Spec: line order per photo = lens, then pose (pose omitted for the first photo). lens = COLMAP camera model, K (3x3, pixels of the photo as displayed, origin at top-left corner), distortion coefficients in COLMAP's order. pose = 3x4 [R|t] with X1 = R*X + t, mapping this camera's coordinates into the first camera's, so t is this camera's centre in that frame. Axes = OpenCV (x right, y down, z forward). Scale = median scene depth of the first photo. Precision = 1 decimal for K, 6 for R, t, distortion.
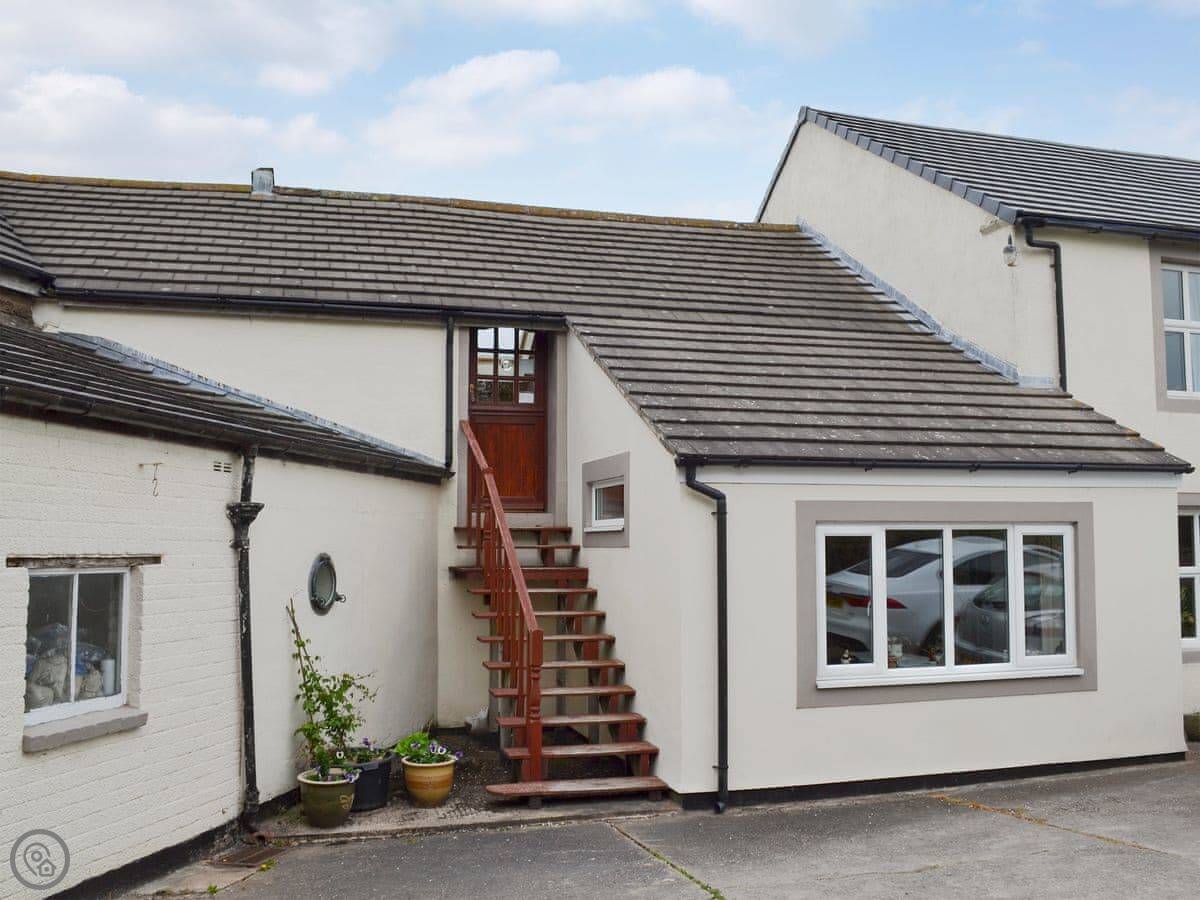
lens RADIAL K [[1108.1, 0, 626.5], [0, 1108.1, 451.2], [0, 0, 1]] dist [-0.087951, -0.005559]
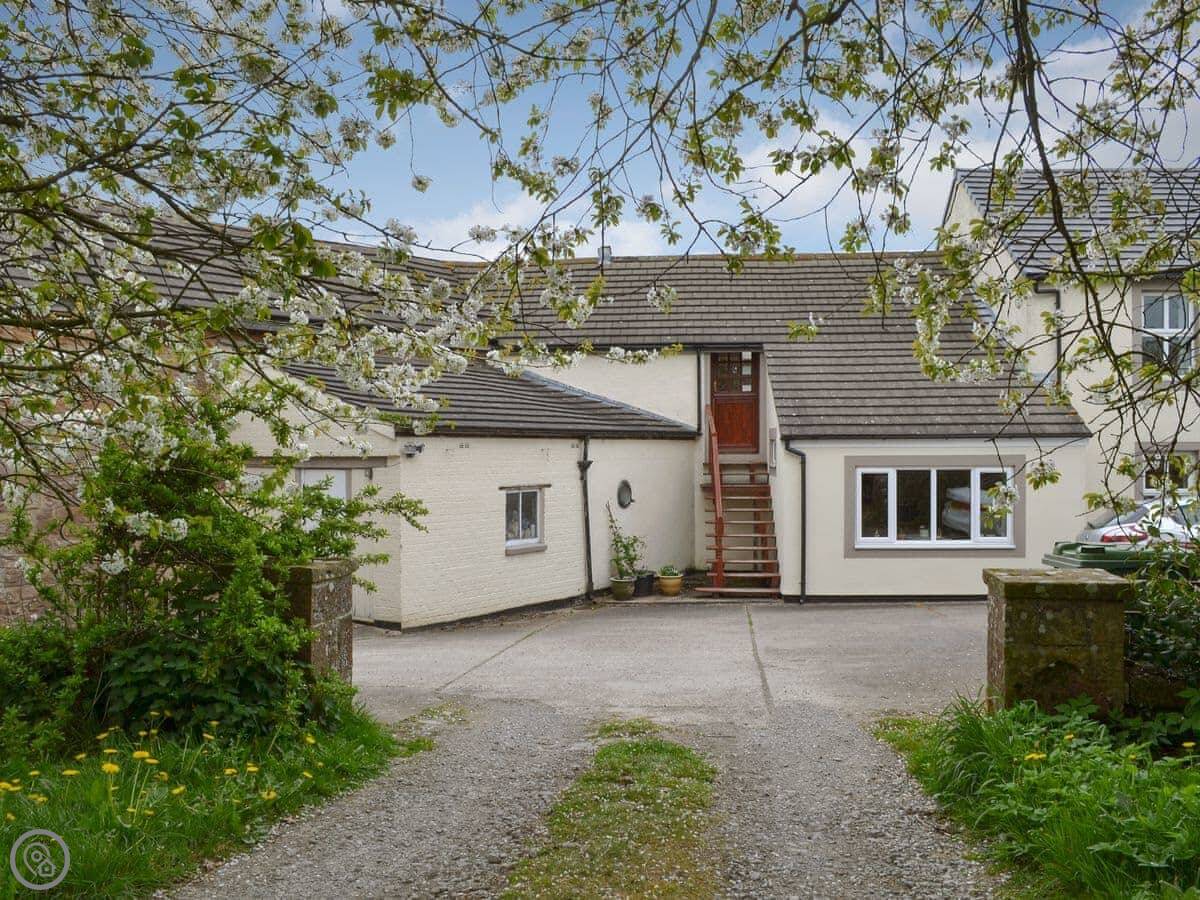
lens RADIAL K [[1108.1, 0, 626.5], [0, 1108.1, 451.2], [0, 0, 1]] dist [-0.087951, -0.005559]
pose [[0.940723, -0.000213, -0.339175, 0.476210], [0.030737, 0.995939, 0.084625, -0.150667], [0.337780, -0.090034, 0.936909, -1.049606]]
